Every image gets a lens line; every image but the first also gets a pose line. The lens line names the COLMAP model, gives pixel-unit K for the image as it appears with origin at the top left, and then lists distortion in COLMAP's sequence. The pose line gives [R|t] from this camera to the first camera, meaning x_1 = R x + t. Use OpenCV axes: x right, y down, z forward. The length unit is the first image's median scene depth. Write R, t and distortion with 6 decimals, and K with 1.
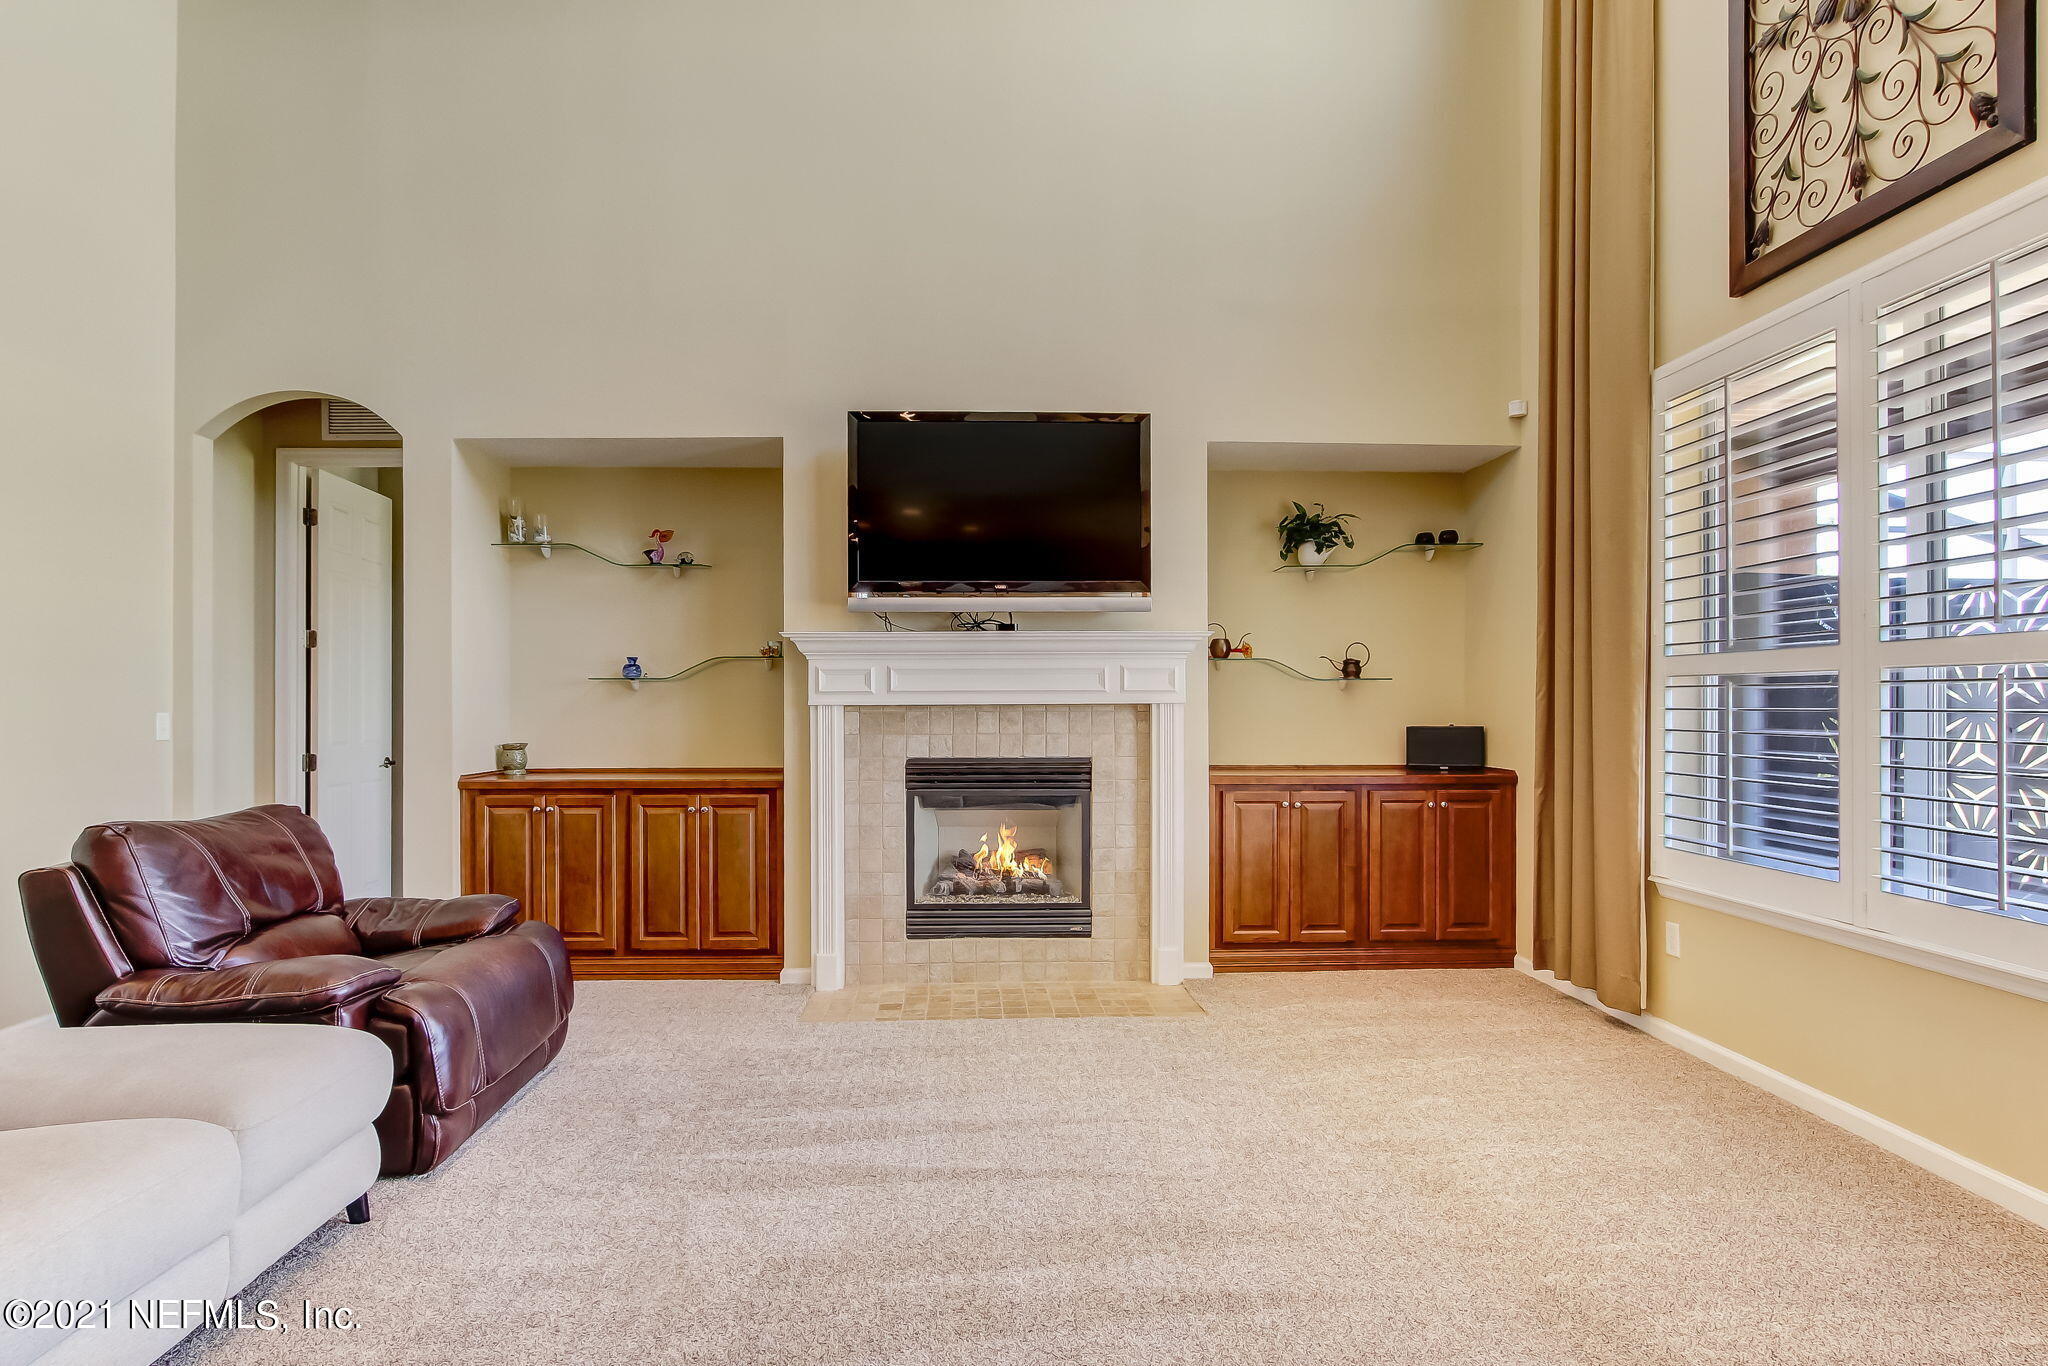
lens RADIAL K [[1102.2, 0, 1004.6], [0, 1102.2, 696.2], [0, 0, 1]] dist [-0.015149, 0.003452]
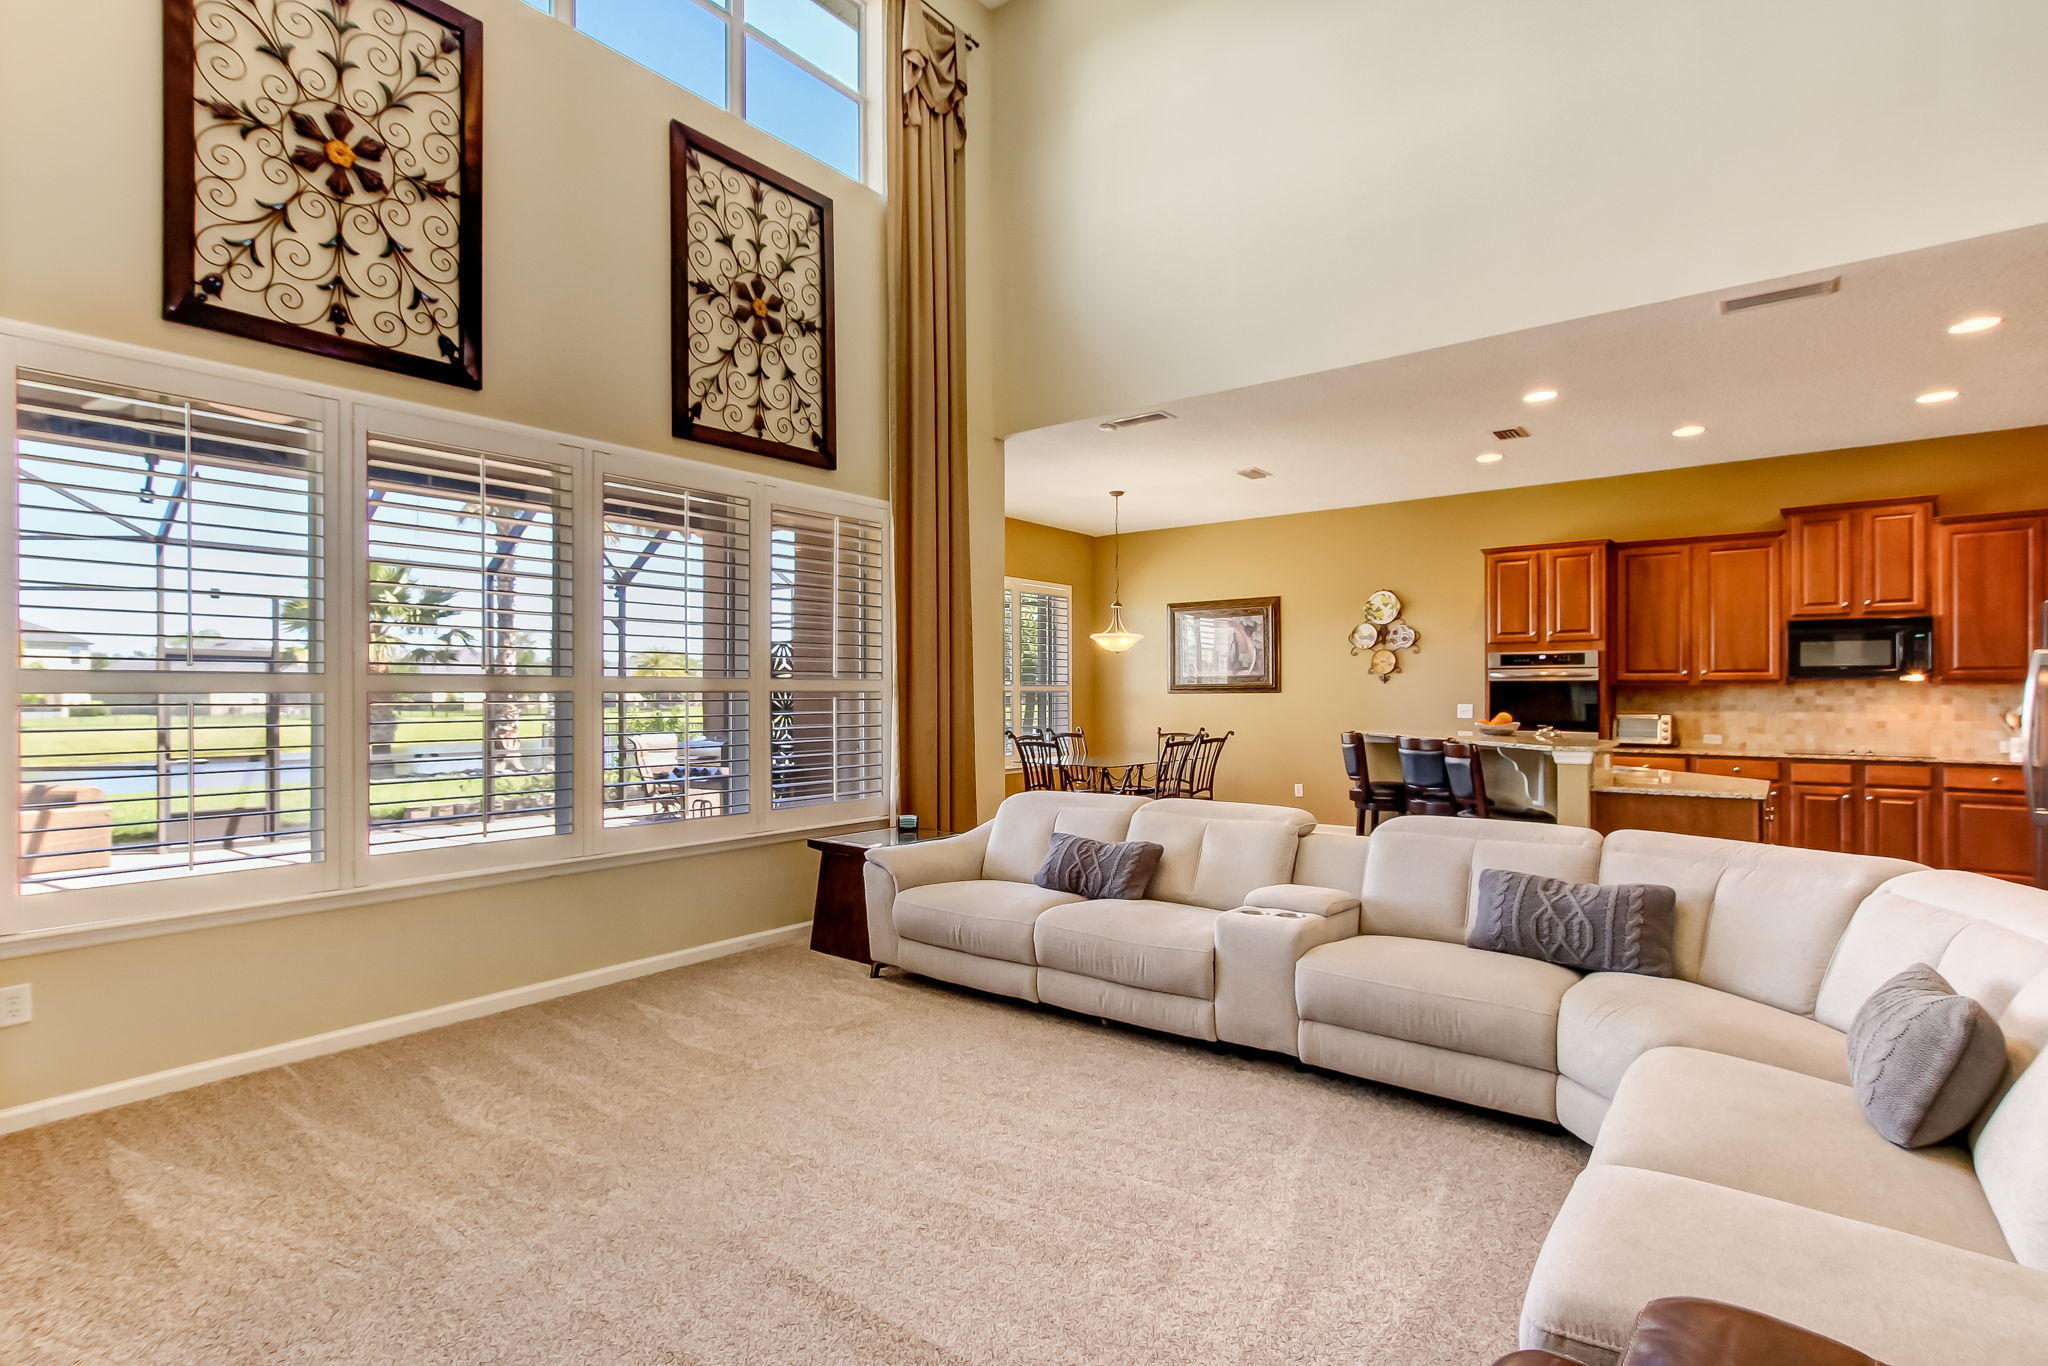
lens RADIAL K [[993.8, 0, 1024.6], [0, 993.8, 687.0], [0, 0, 1]] dist [-0.009884, 0.002794]
pose [[-0.768941, 0.003629, 0.639310, -0.380349], [-0.003166, 0.999950, -0.009484, -0.014932], [-0.639312, -0.009317, -0.768891, 0.869833]]
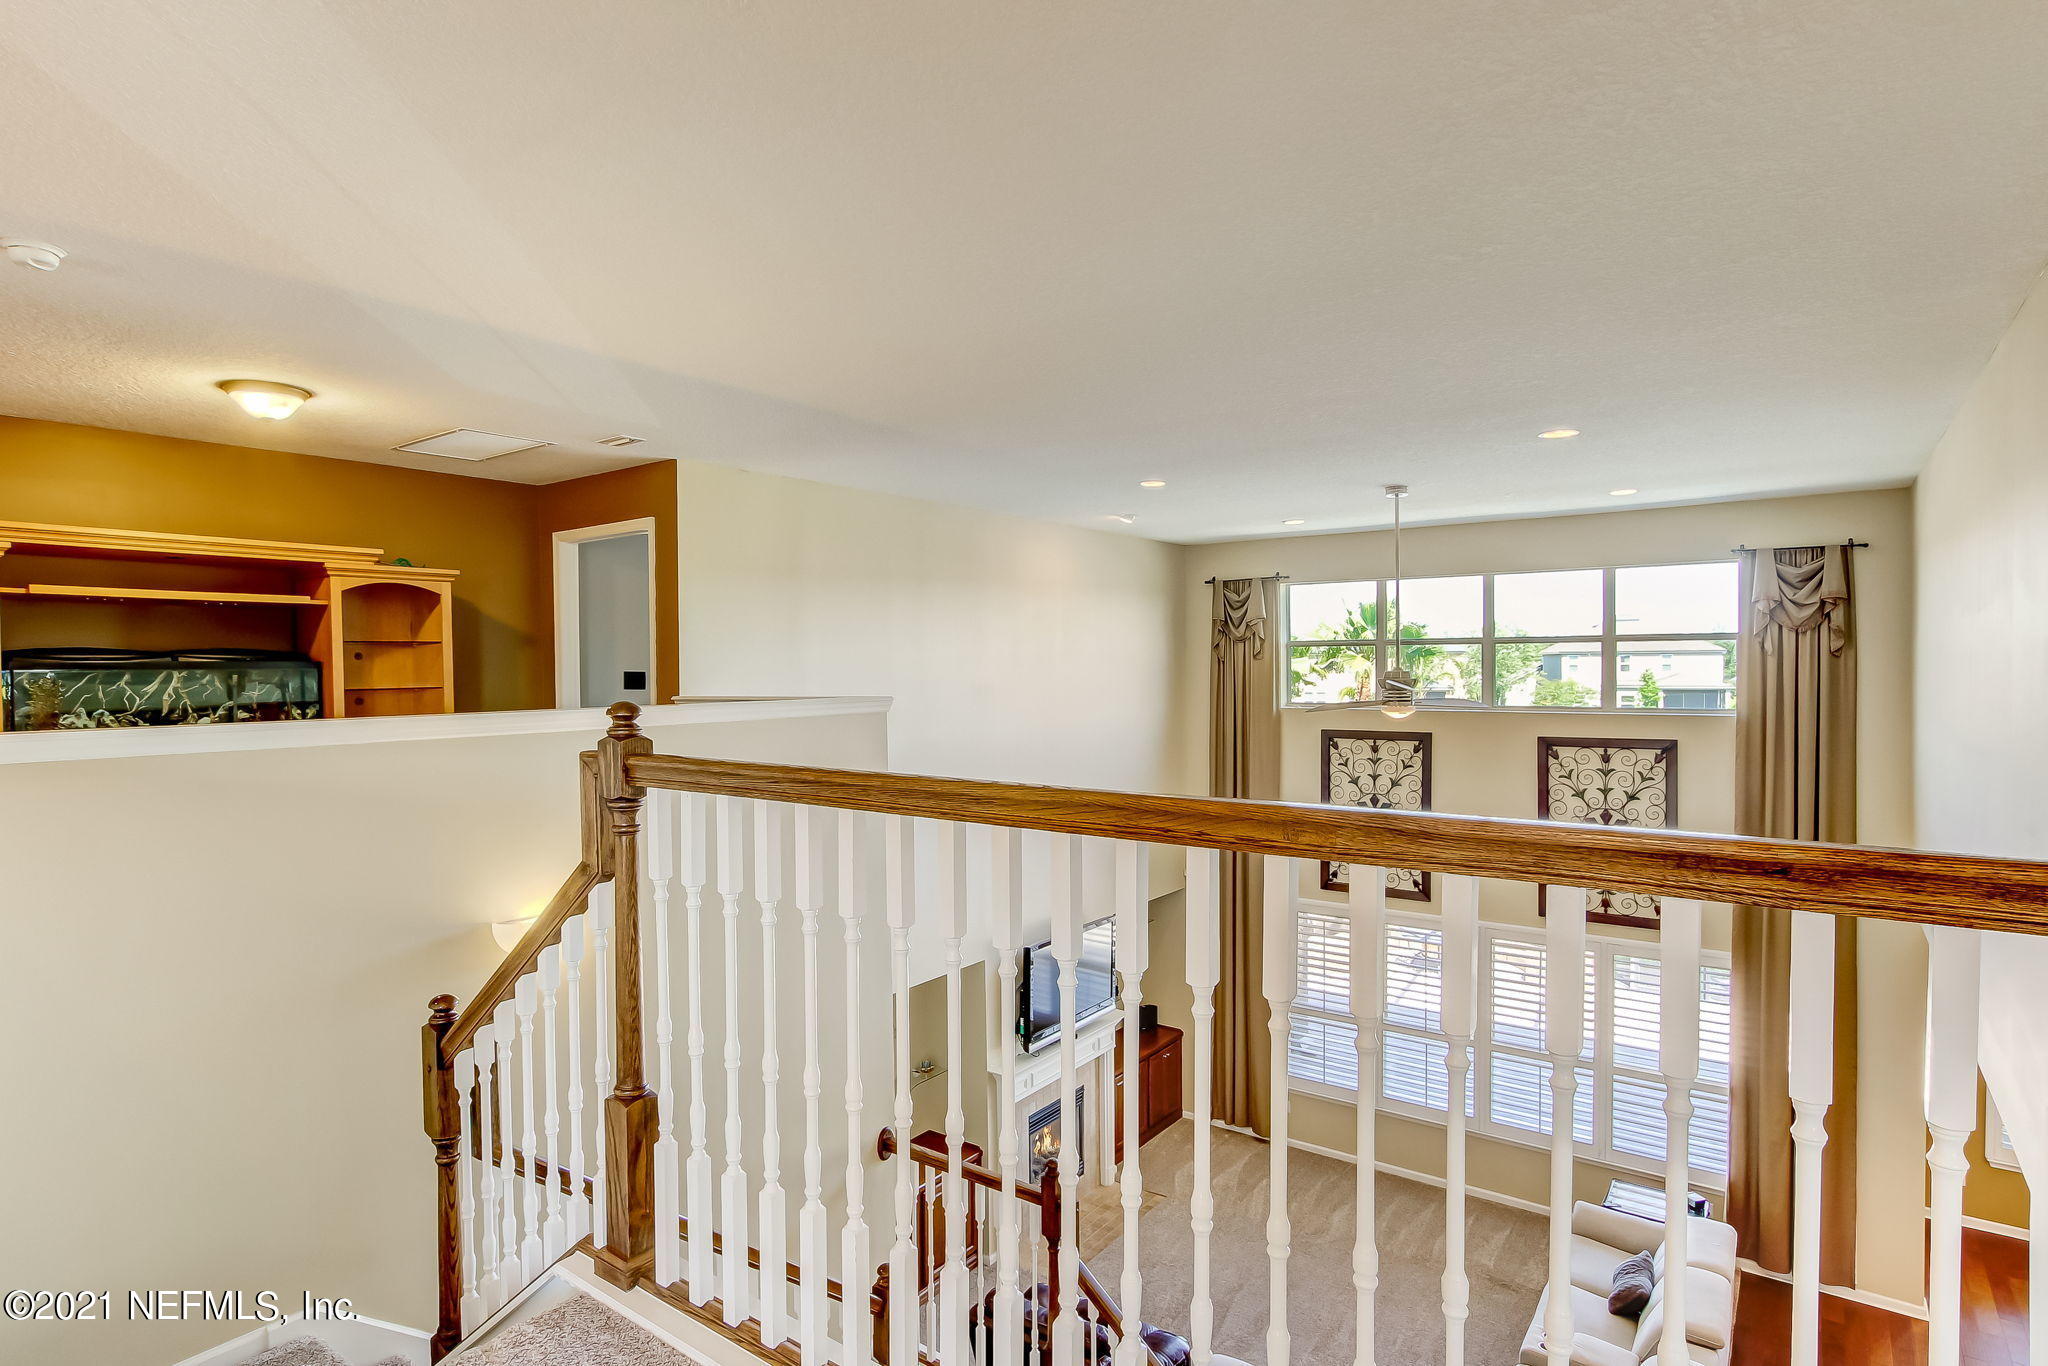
lens RADIAL K [[1022.4, 0, 1026.4], [0, 1022.4, 683.6], [0, 0, 1]] dist [-0.019237, 0.005314]
pose [[0.613227, -0.005289, 0.789889, -1.431906], [-0.004380, 0.999939, 0.010095, -0.684437], [-0.789895, -0.009650, 0.613166, -0.029642]]
